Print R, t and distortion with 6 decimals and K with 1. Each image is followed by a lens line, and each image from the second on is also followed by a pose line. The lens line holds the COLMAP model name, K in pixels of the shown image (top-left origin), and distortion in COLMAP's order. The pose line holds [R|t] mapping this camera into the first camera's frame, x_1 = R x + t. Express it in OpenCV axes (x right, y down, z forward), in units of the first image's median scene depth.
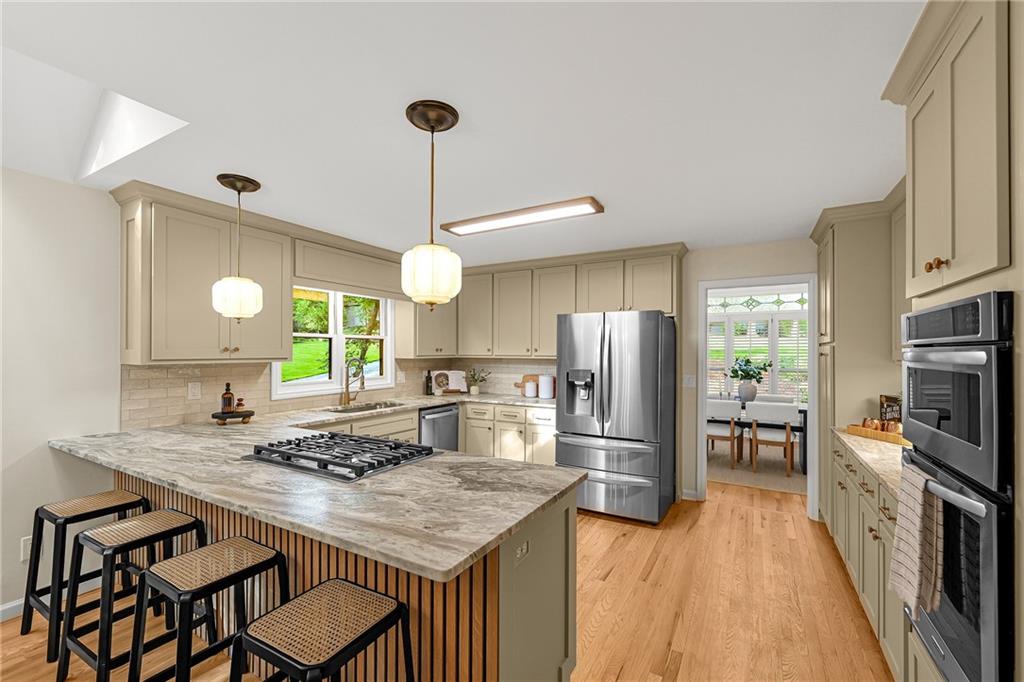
lens RADIAL K [[423.6, 0, 510.2], [0, 423.6, 347.3], [0, 0, 1]] dist [-0.000125, -0.000105]
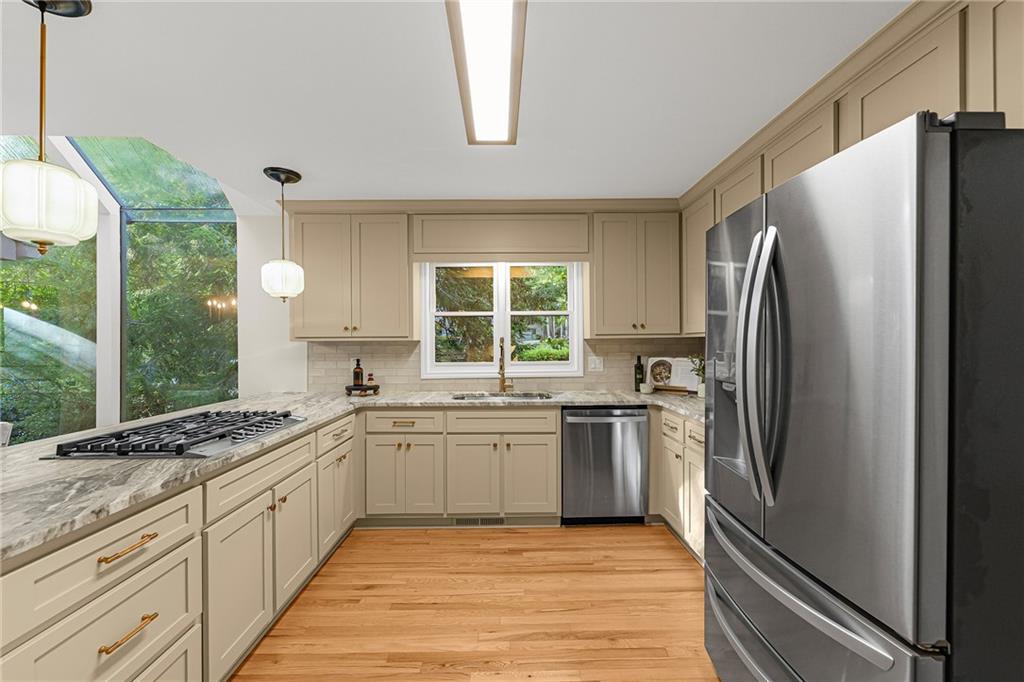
lens RADIAL K [[423.6, 0, 510.2], [0, 423.6, 347.3], [0, 0, 1]] dist [-0.000125, -0.000105]
pose [[0.509071, 0.000583, -0.860724, 0.447060], [0.016808, 0.999802, 0.010618, 0.042829], [0.860560, -0.019872, 0.508961, 0.688668]]
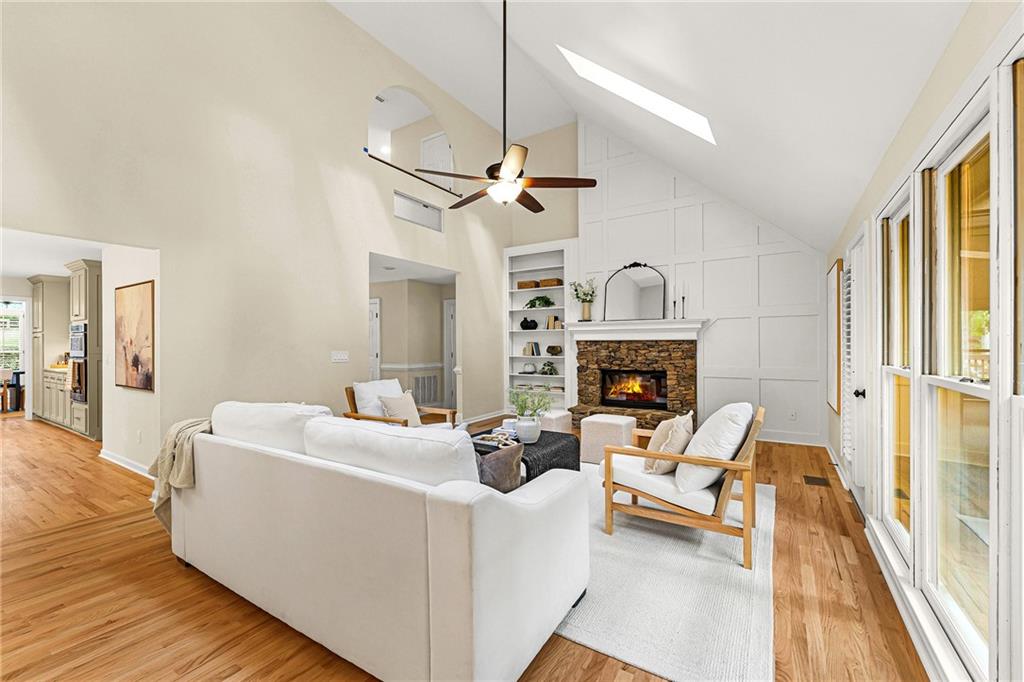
lens RADIAL K [[423.6, 0, 510.2], [0, 423.6, 347.3], [0, 0, 1]] dist [-0.000125, -0.000105]
pose [[0.055196, -0.009594, 0.998429, -1.264490], [-0.008301, 0.999915, 0.010067, 0.025864], [-0.998441, -0.008843, 0.055112, -1.502390]]
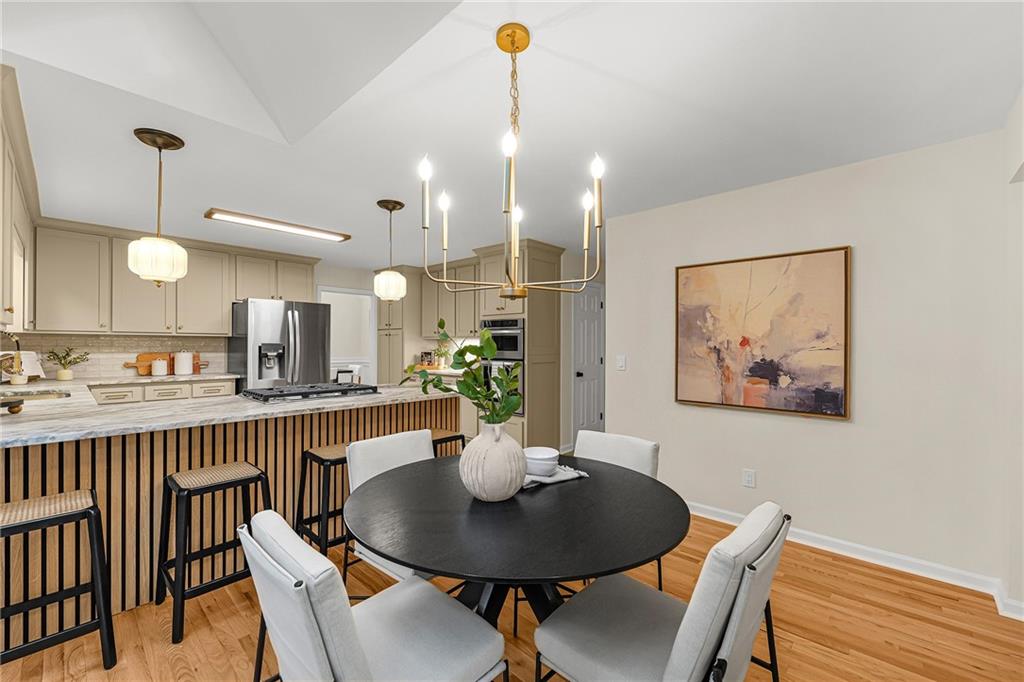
lens RADIAL K [[423.6, 0, 510.2], [0, 423.6, 347.3], [0, 0, 1]] dist [-0.000125, -0.000105]
pose [[0.226815, -0.008784, 0.973898, -1.019207], [-0.015305, 0.999804, 0.012582, 0.040646], [-0.973818, -0.017759, 0.226636, 0.010717]]
